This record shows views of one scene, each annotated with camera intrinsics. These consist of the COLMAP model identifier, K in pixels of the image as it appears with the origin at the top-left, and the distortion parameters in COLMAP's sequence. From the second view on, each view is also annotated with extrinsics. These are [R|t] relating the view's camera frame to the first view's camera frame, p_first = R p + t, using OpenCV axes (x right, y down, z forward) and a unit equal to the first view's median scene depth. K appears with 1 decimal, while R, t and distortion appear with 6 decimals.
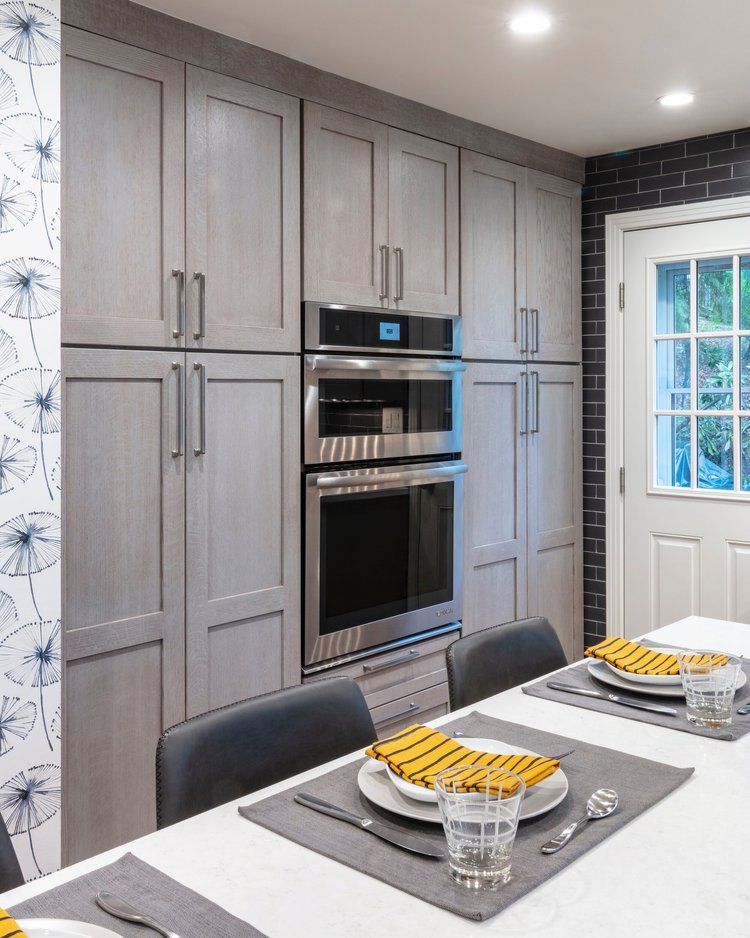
lens RADIAL K [[939.5, 0, 371.3], [0, 939.5, 390.8], [0, 0, 1]] dist [-0.000031, 0.000000]
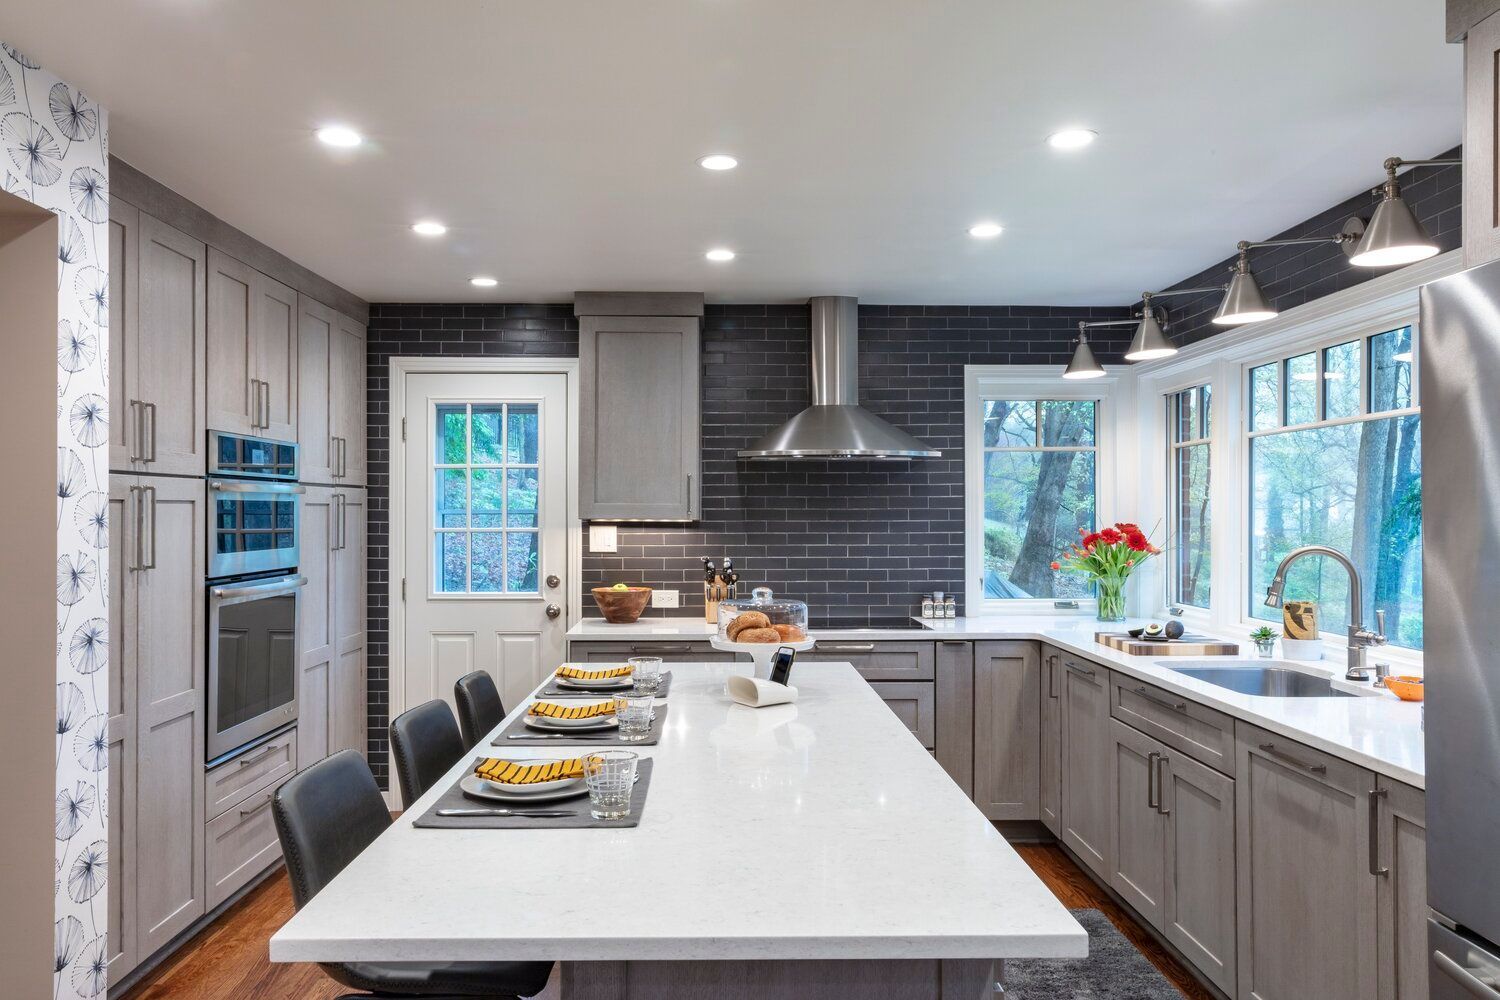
lens RADIAL K [[1098.9, 0, 738.4], [0, 1098.9, 513.0], [0, 0, 1]] dist [0.003510, -0.003364]
pose [[0.723957, 0.002947, 0.689839, -0.458767], [-0.005007, 0.999987, 0.000983, -0.001889], [-0.689827, -0.004166, 0.723963, -0.321401]]
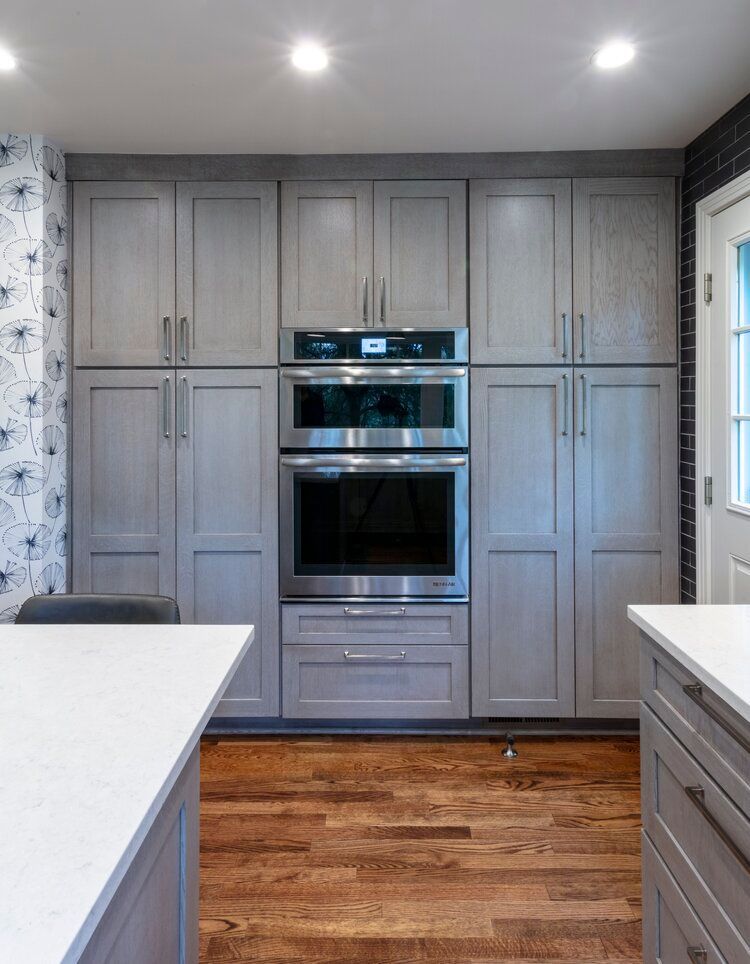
lens RADIAL K [[597.4, 0, 375.3], [0, 597.4, 402.7], [0, 0, 1]] dist [0.005454, 0.002669]
pose [[0.674915, -0.003894, -0.737885, 0.599029], [0.002154, 0.999992, -0.003307, 0.014590], [0.737892, 0.000643, 0.674919, 0.465481]]
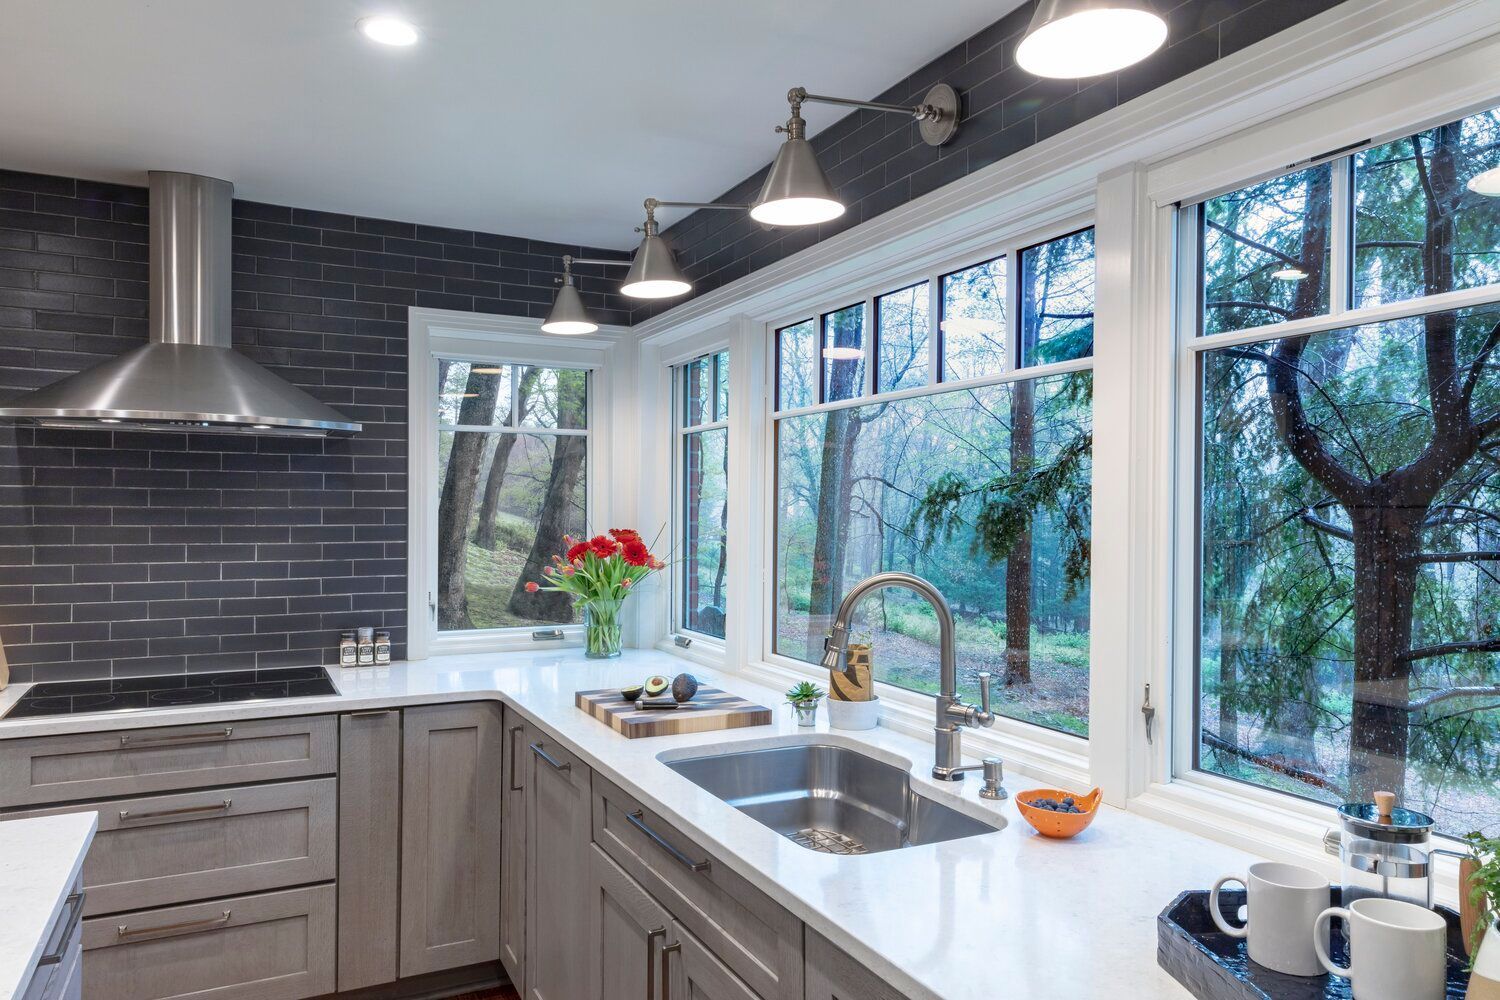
lens RADIAL K [[1000.9, 0, 744.3], [0, 1000.9, 507.9], [0, 0, 1]] dist [0.004423, -0.003559]
pose [[0.350846, 0.007226, 0.936405, 0.066515], [-0.011869, 0.999924, -0.003269, -0.009666], [-0.936358, -0.009968, 0.350905, -0.065250]]
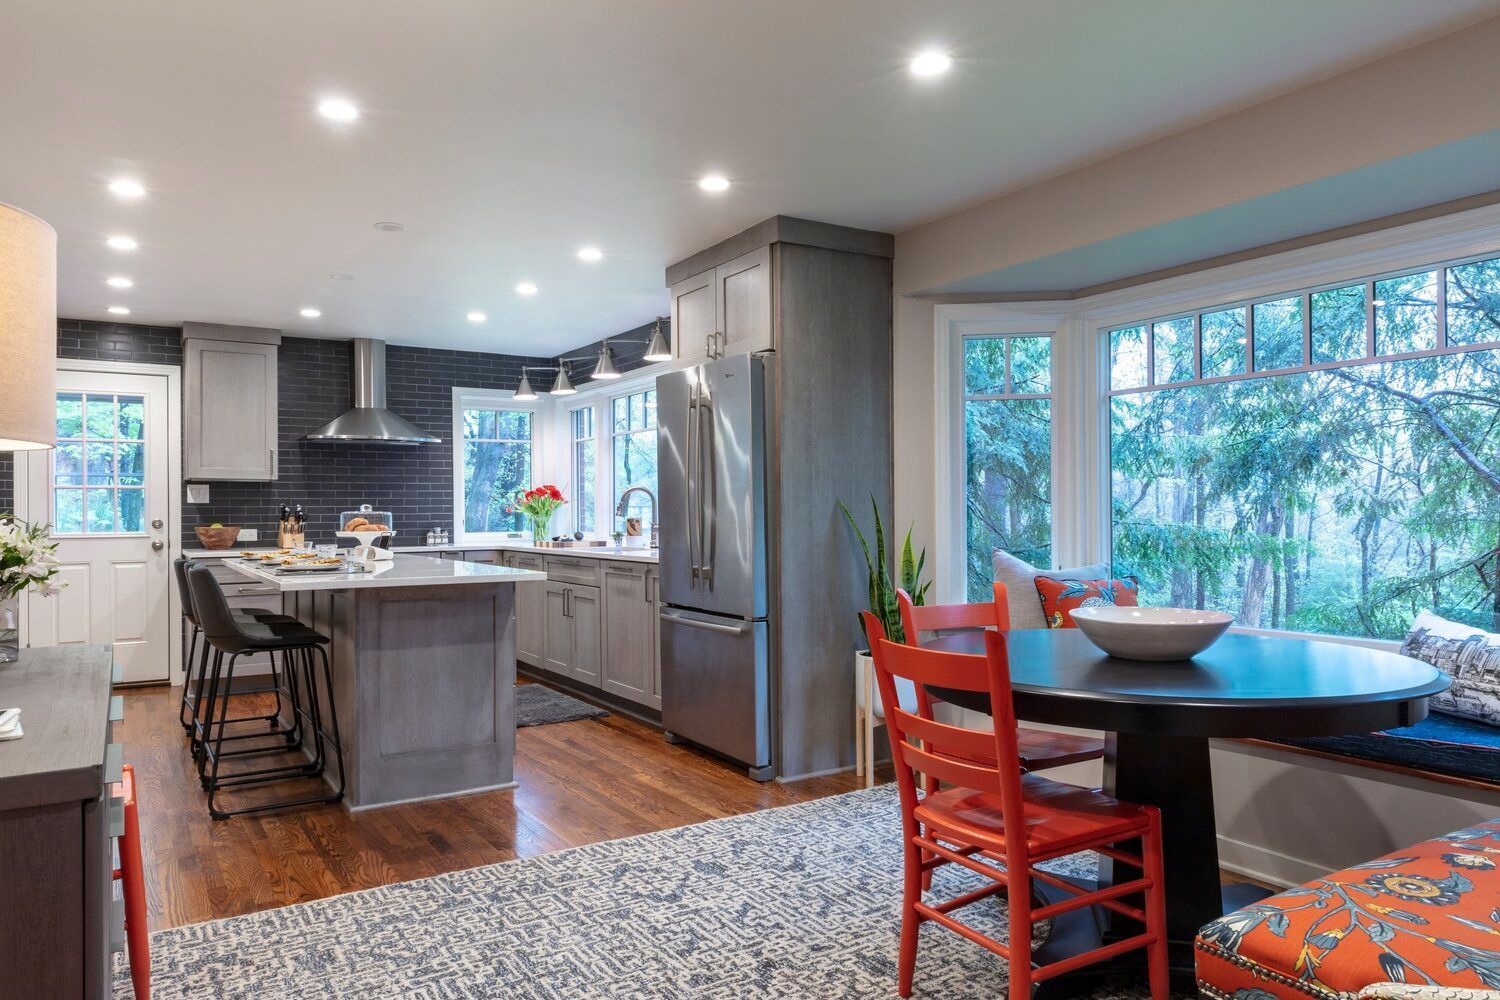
lens RADIAL K [[1000.9, 0, 745.4], [0, 1000.9, 511.5], [0, 0, 1]] dist [0.004423, -0.003559]
pose [[0.266088, 0.000843, 0.963948, -1.245505], [0.001634, 0.999998, -0.001325, 0.084583], [-0.963947, 0.001927, 0.266086, -0.699251]]
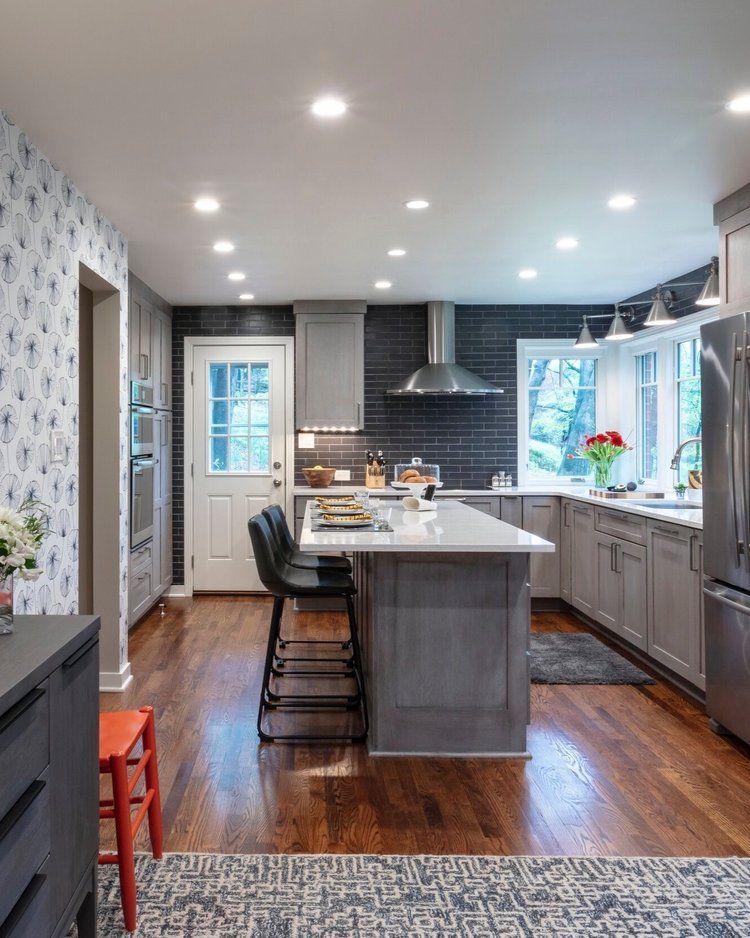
lens RADIAL K [[891.8, 0, 287.0], [0, 891.8, 434.5], [0, 0, 1]] dist [-0.005450, 0.000000]
pose [[0.758410, 0.004114, 0.651764, -1.033022], [-0.003864, 0.999991, -0.001815, 0.028652], [-0.651766, -0.001142, 0.758419, -0.725154]]
